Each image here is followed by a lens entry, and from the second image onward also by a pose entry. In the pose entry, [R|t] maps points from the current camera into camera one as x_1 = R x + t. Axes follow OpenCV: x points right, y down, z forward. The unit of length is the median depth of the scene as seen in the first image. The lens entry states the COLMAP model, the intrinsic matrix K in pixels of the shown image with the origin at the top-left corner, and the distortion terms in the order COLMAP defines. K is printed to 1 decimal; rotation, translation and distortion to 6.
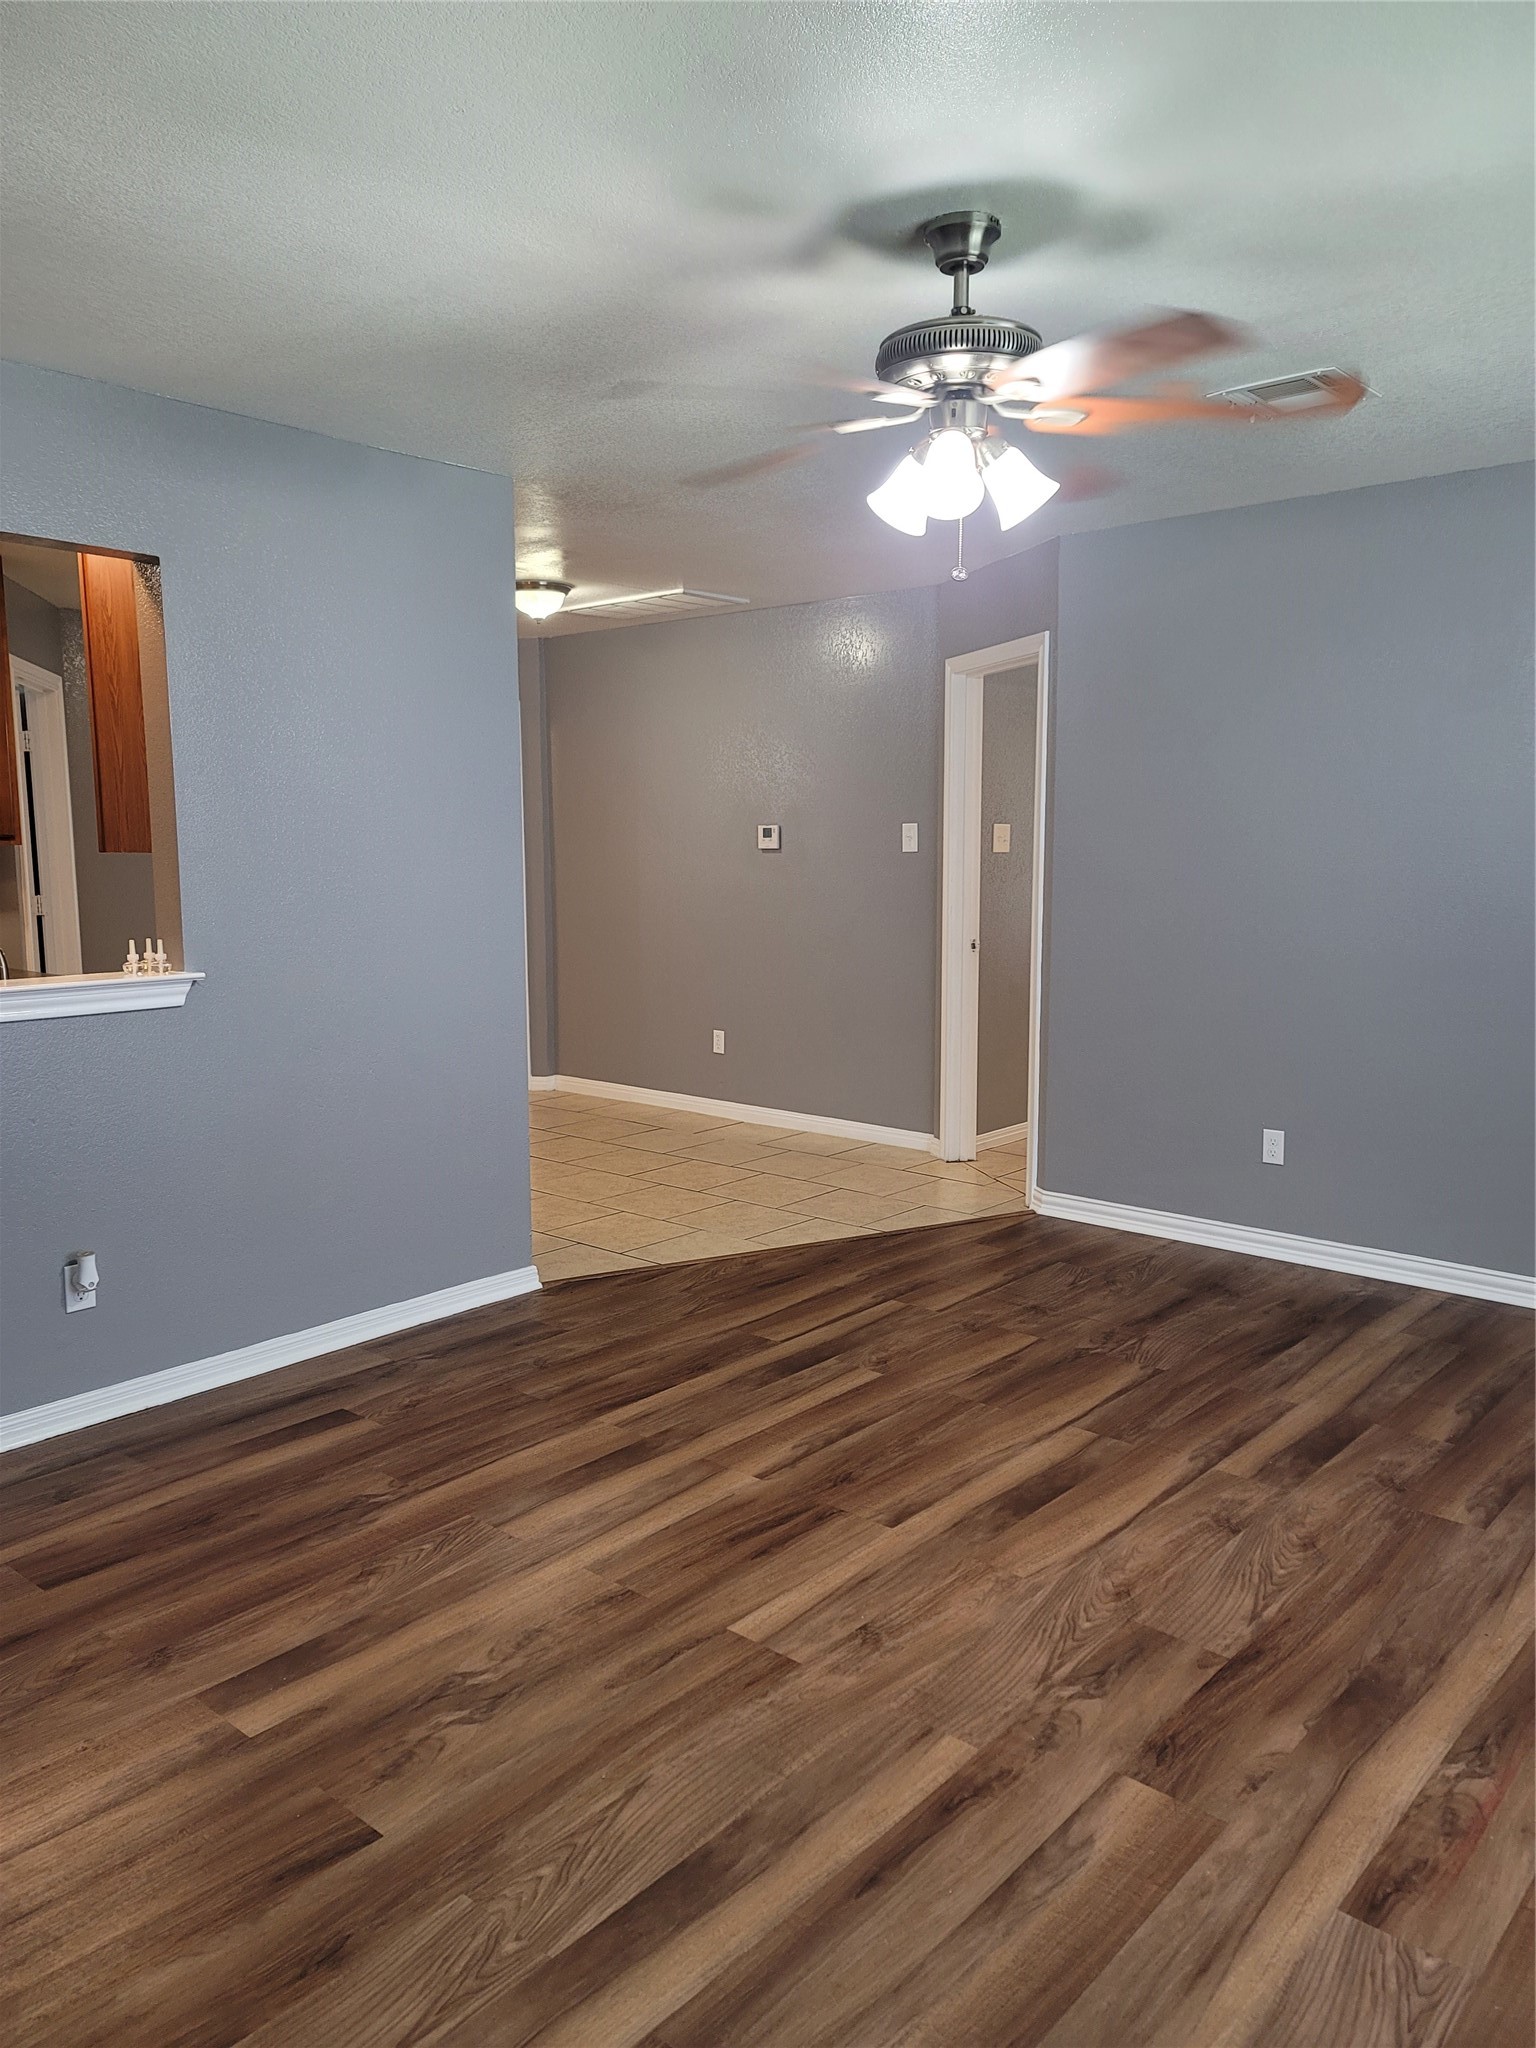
lens RADIAL K [[1490.3, 0, 749.2], [0, 1490.3, 1043.0], [0, 0, 1]] dist [0.076227, -0.058995]
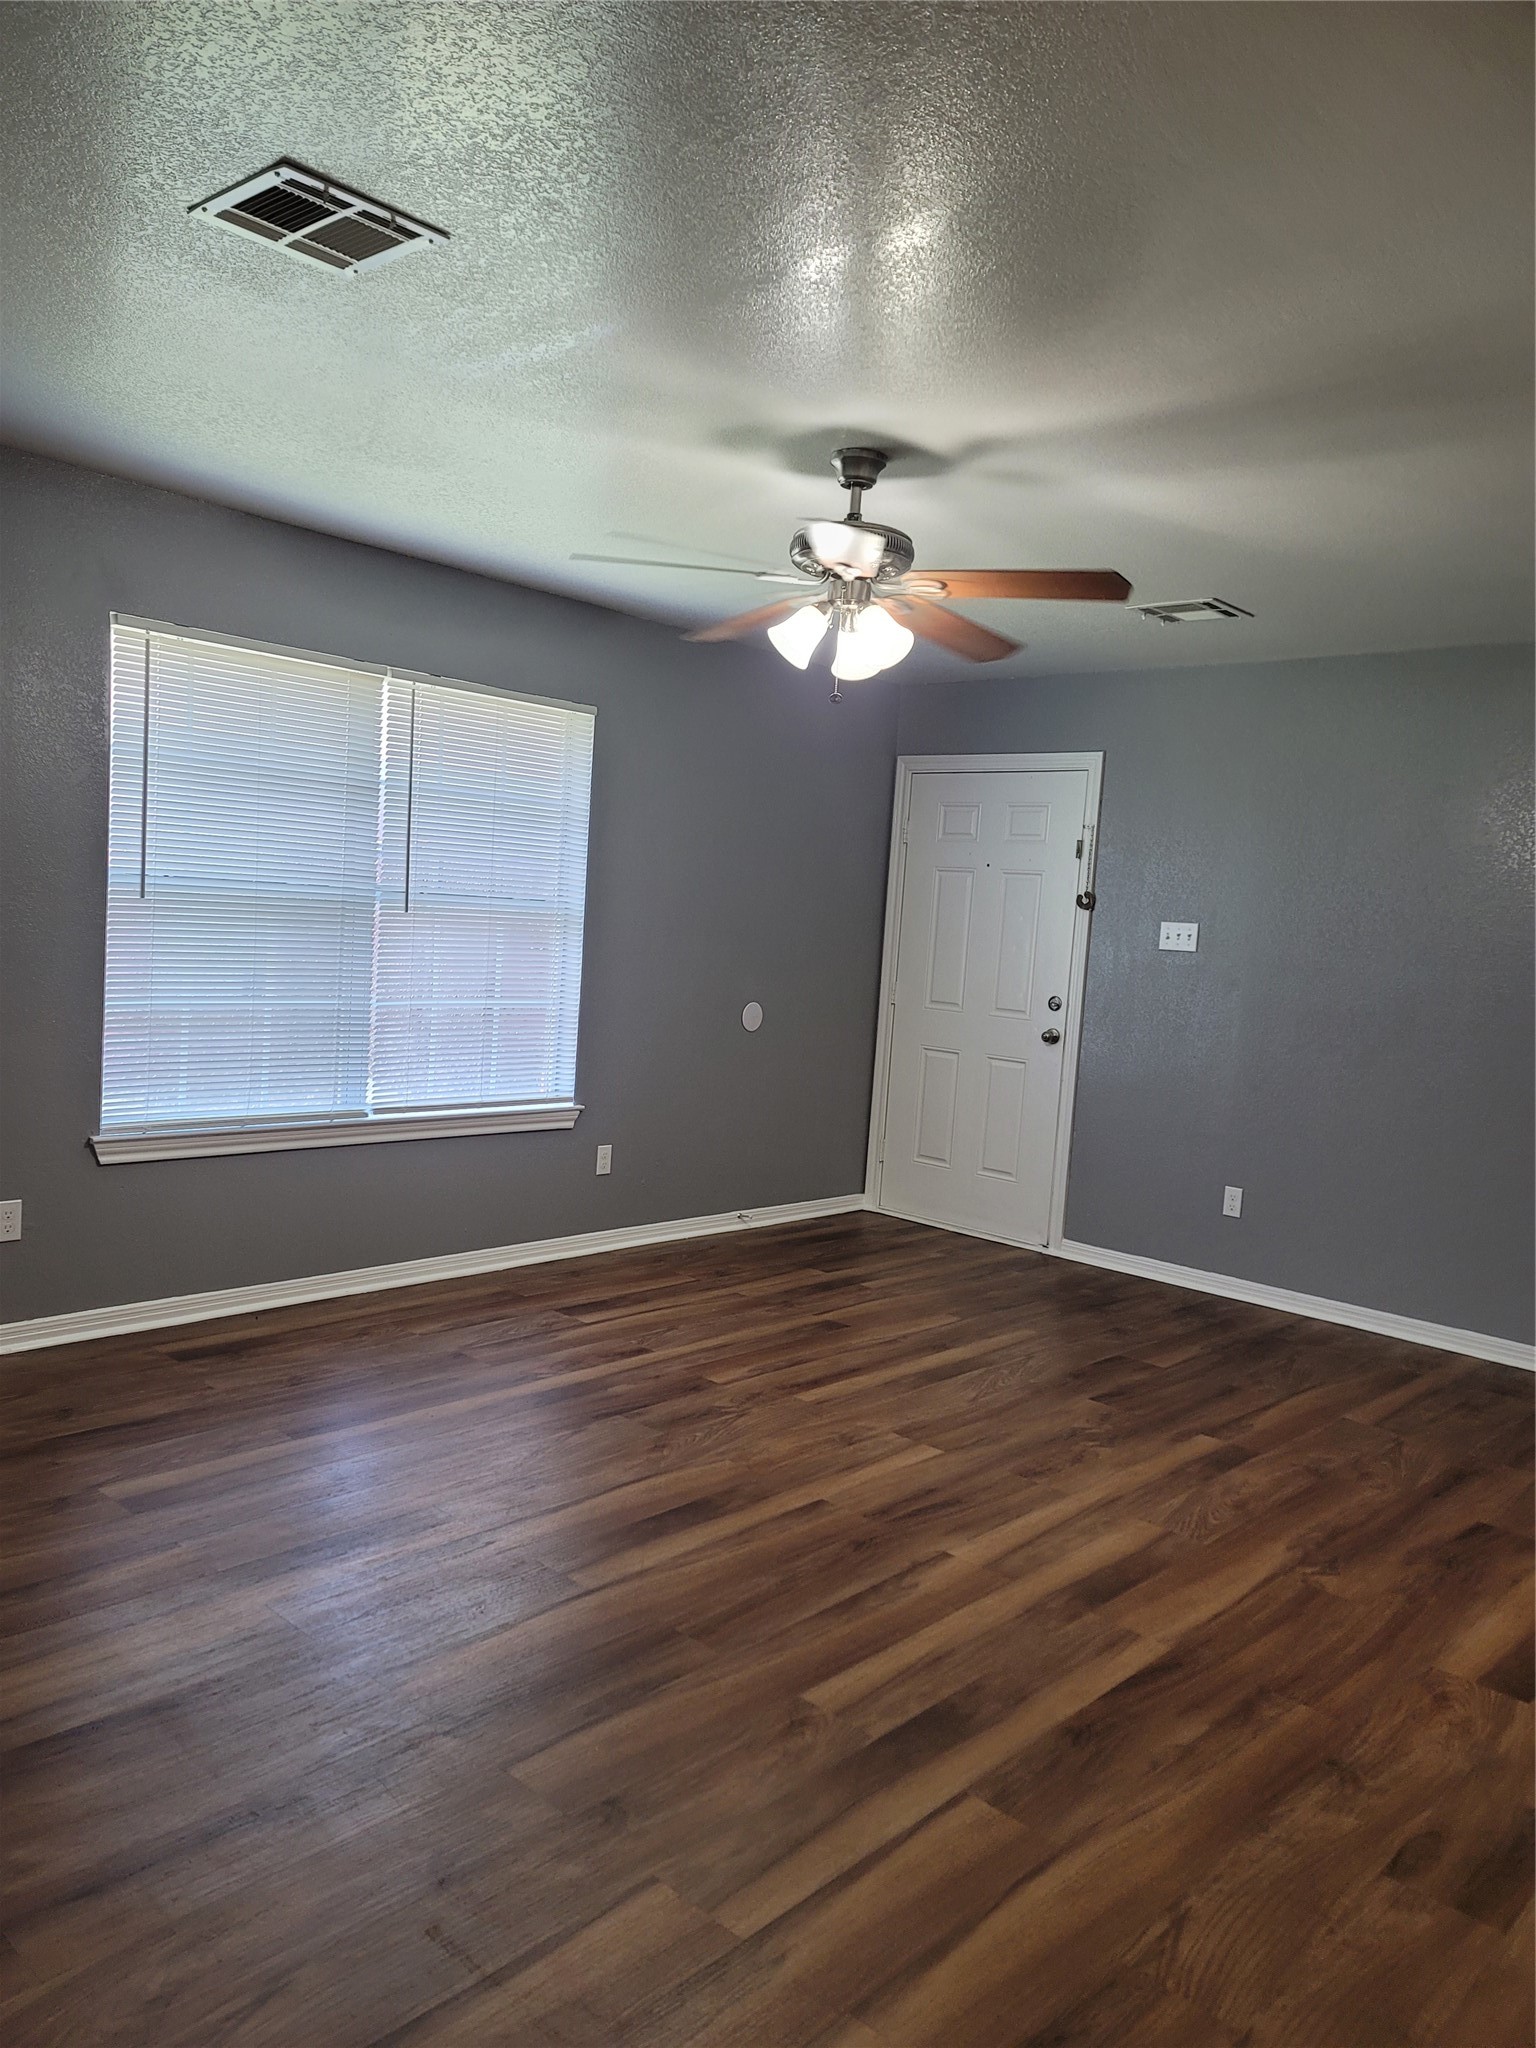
lens RADIAL K [[1490.3, 0, 749.2], [0, 1490.3, 1043.0], [0, 0, 1]] dist [0.076227, -0.058995]
pose [[-0.997749, -0.064717, 0.017572, 0.136223], [-0.059003, 0.971726, 0.228620, -0.247277], [-0.031871, 0.227069, -0.973357, 1.819166]]
